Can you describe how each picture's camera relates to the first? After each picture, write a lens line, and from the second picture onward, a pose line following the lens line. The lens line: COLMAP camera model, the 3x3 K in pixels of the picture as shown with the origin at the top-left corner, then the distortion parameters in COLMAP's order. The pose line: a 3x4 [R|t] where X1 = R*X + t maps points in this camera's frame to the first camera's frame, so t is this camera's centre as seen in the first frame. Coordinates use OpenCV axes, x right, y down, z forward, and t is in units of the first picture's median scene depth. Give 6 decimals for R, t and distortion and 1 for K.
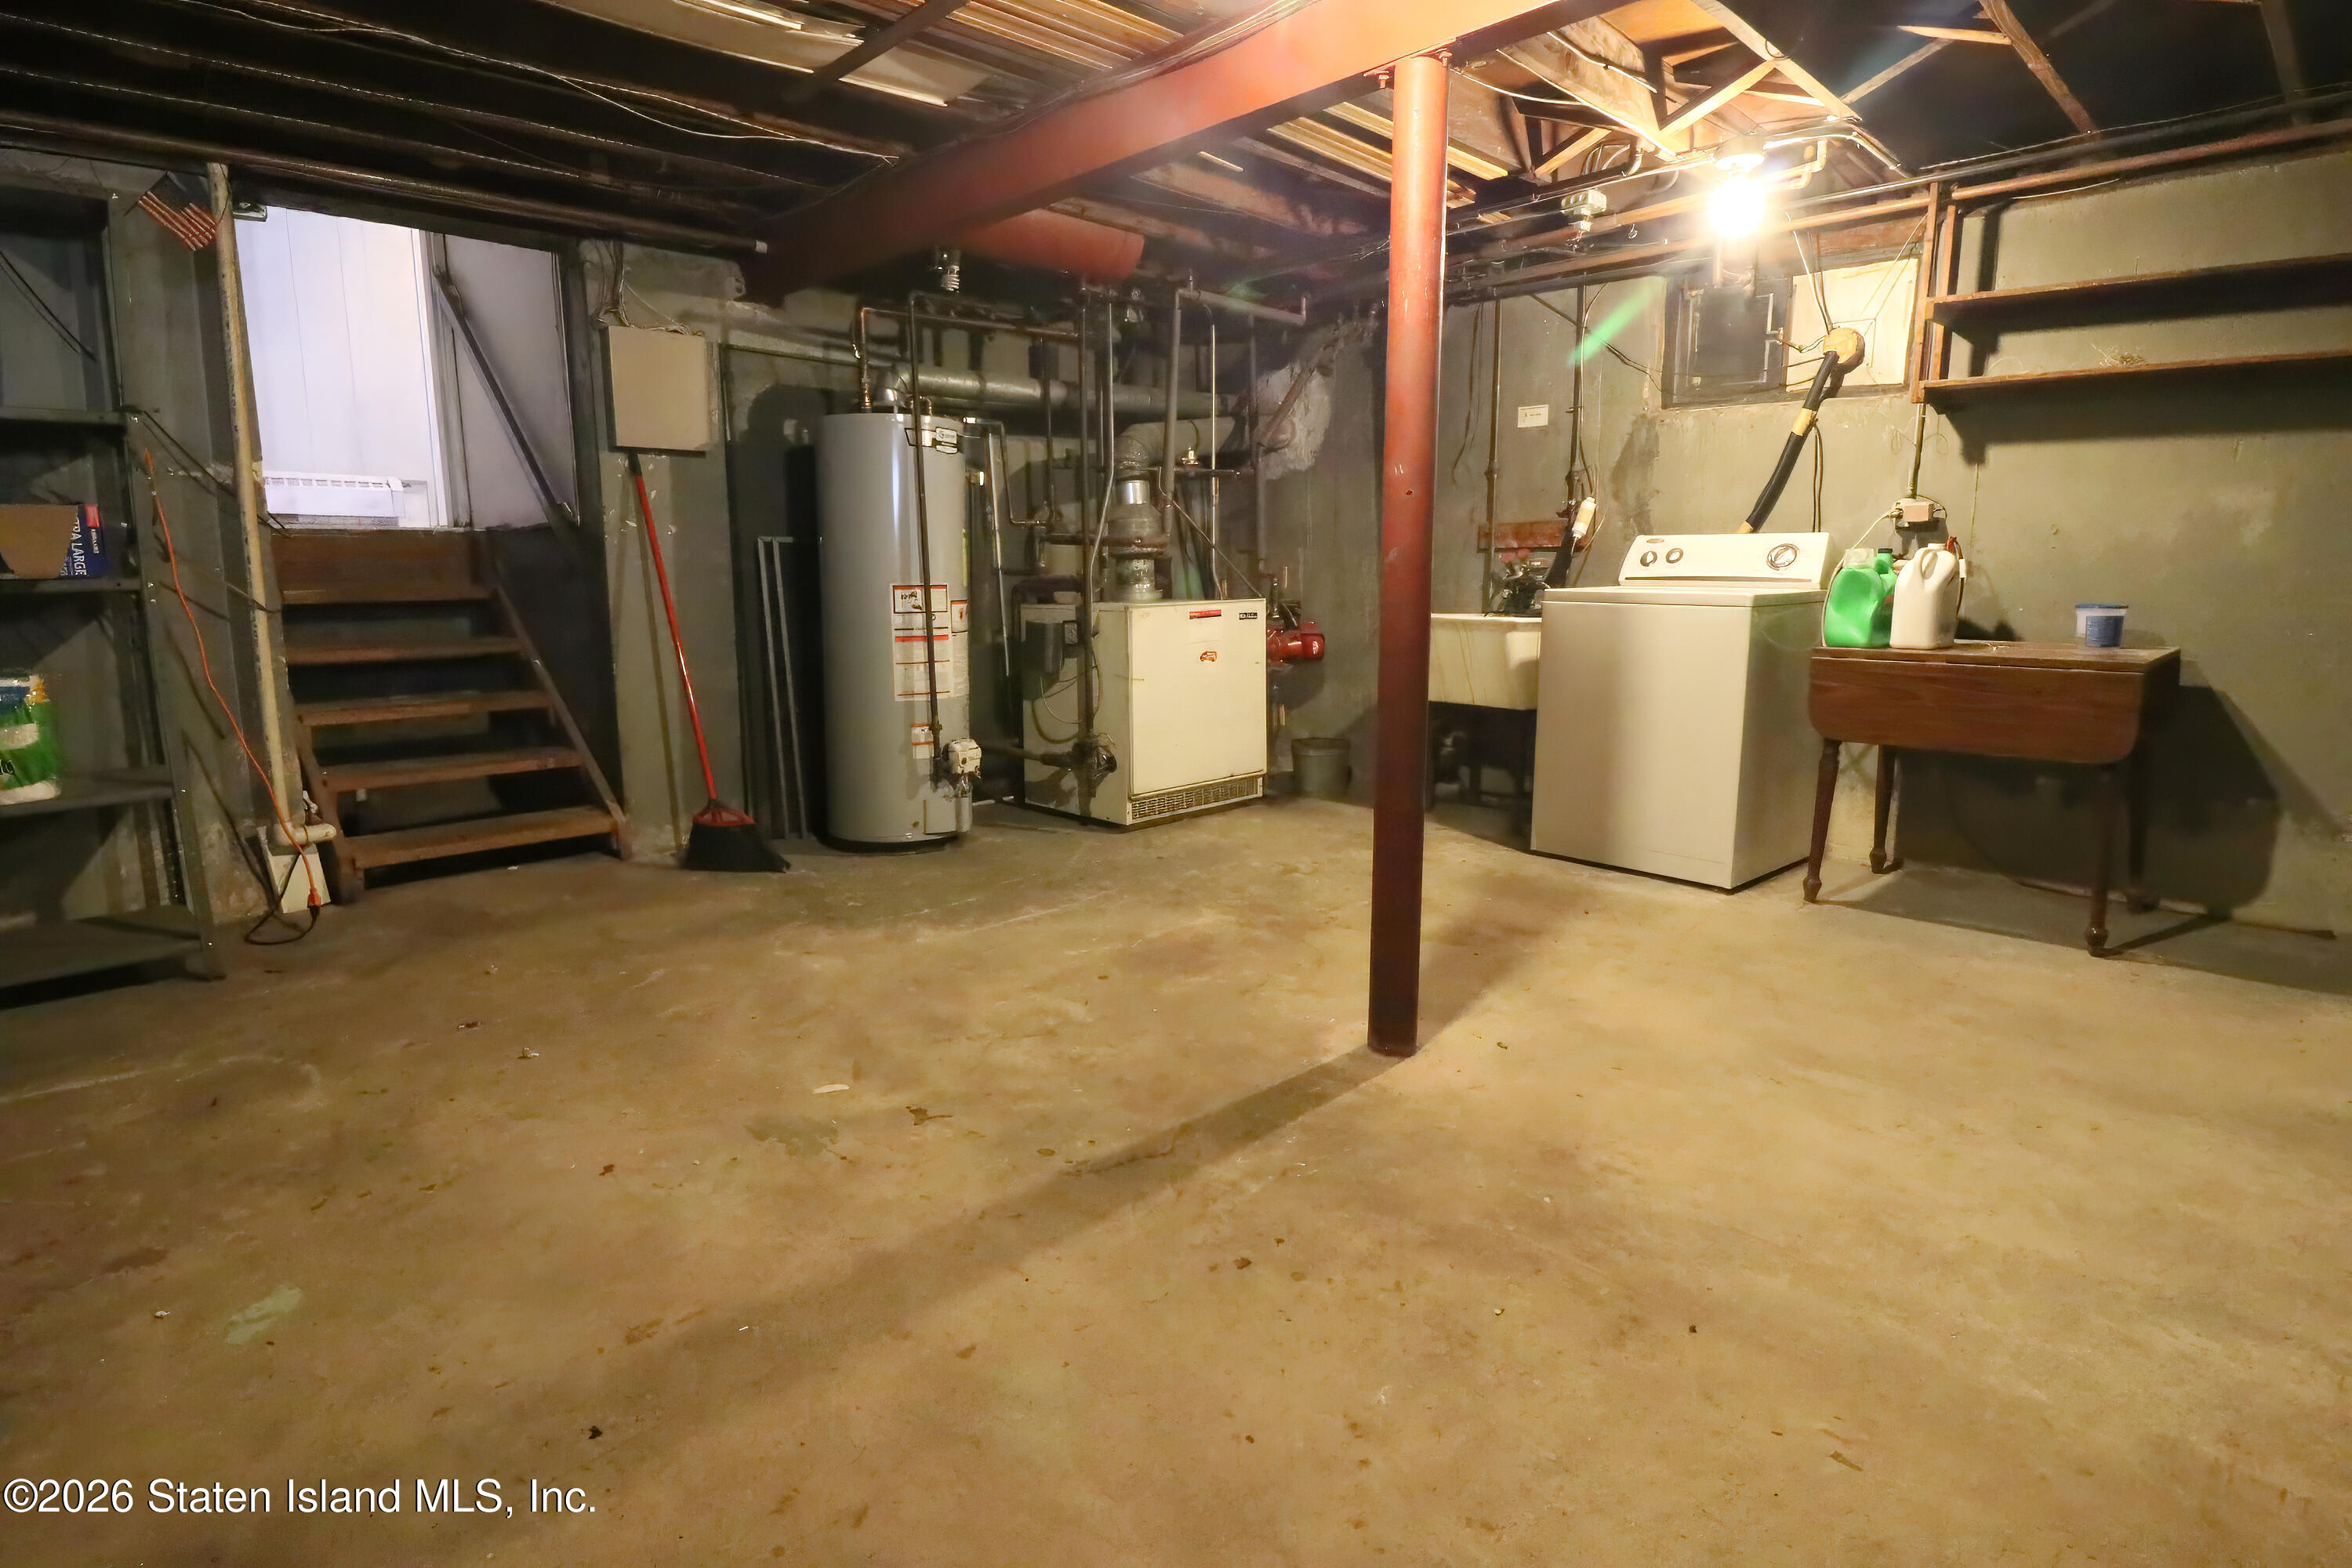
lens RADIAL K [[1210.0, 0, 1176.0], [0, 1210.0, 784.0], [0, 0, 1]] dist [0.028007, -0.039085]
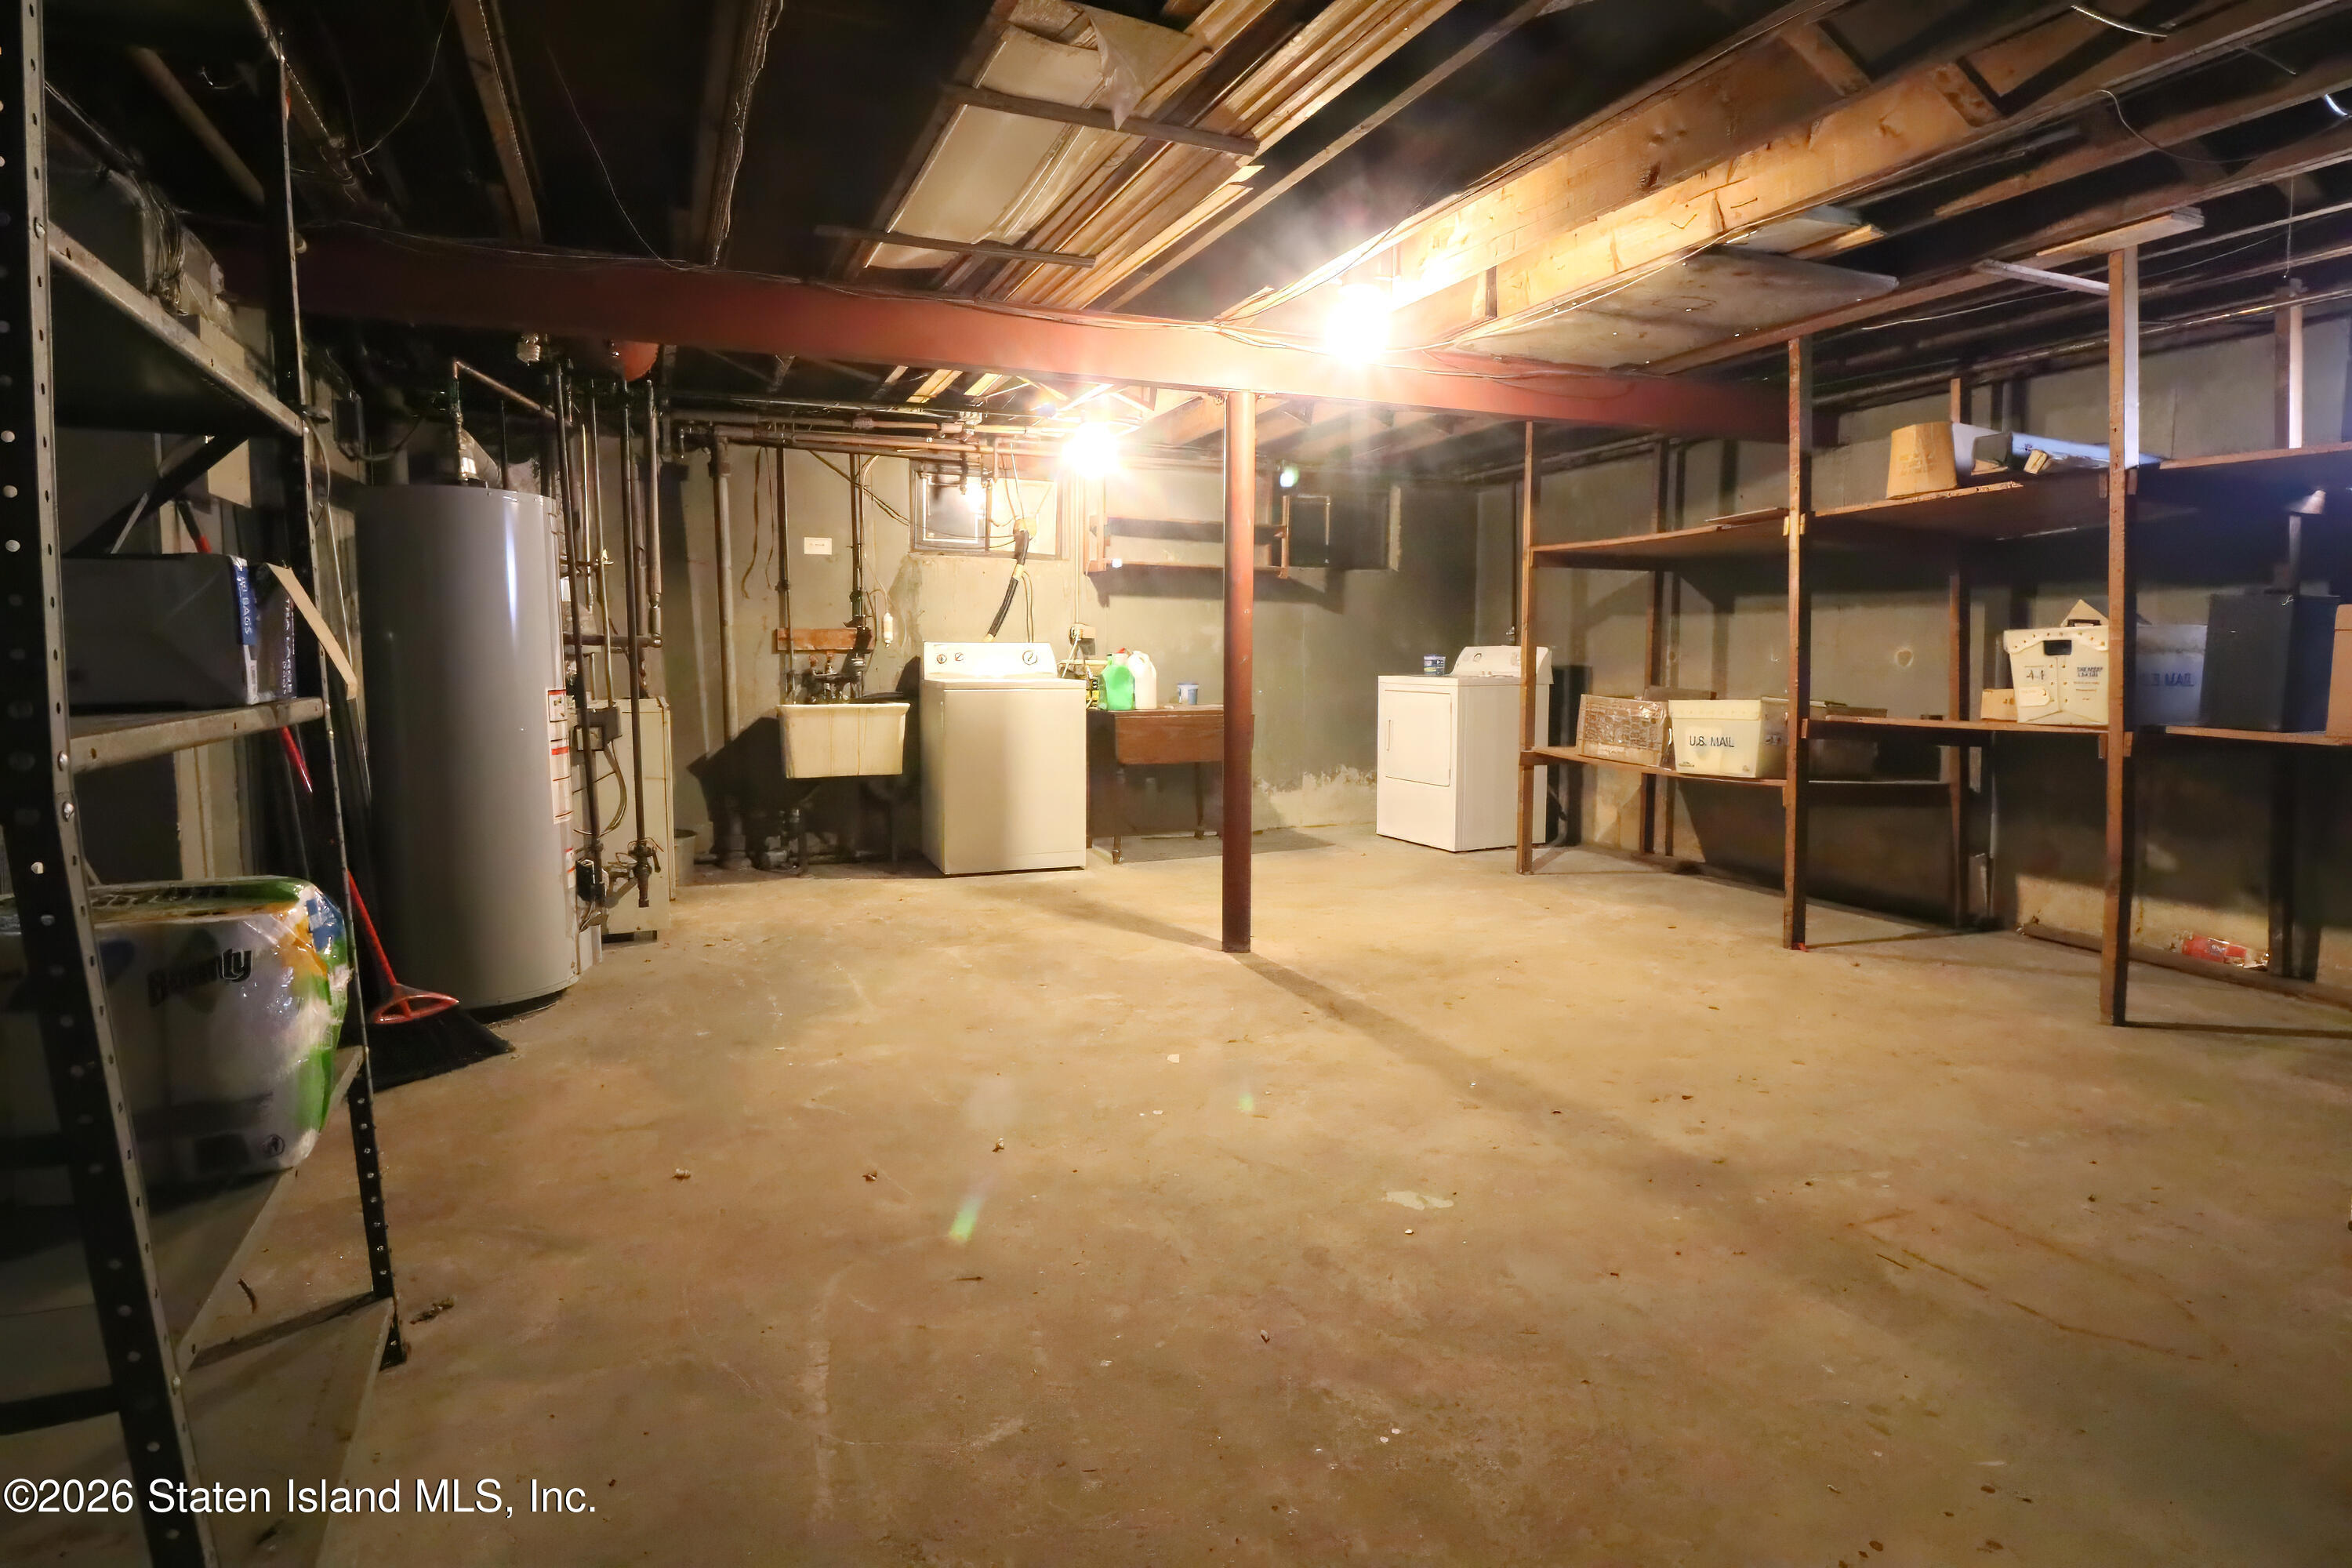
lens RADIAL K [[1205.6, 0, 1176.0], [0, 1205.6, 784.0], [0, 0, 1]] dist [0.003383, 0.000062]
pose [[0.347308, -0.097687, 0.932649, -1.294622], [0.170171, 0.984612, 0.039759, -0.082403], [-0.922181, 0.144901, 0.358587, 0.426186]]
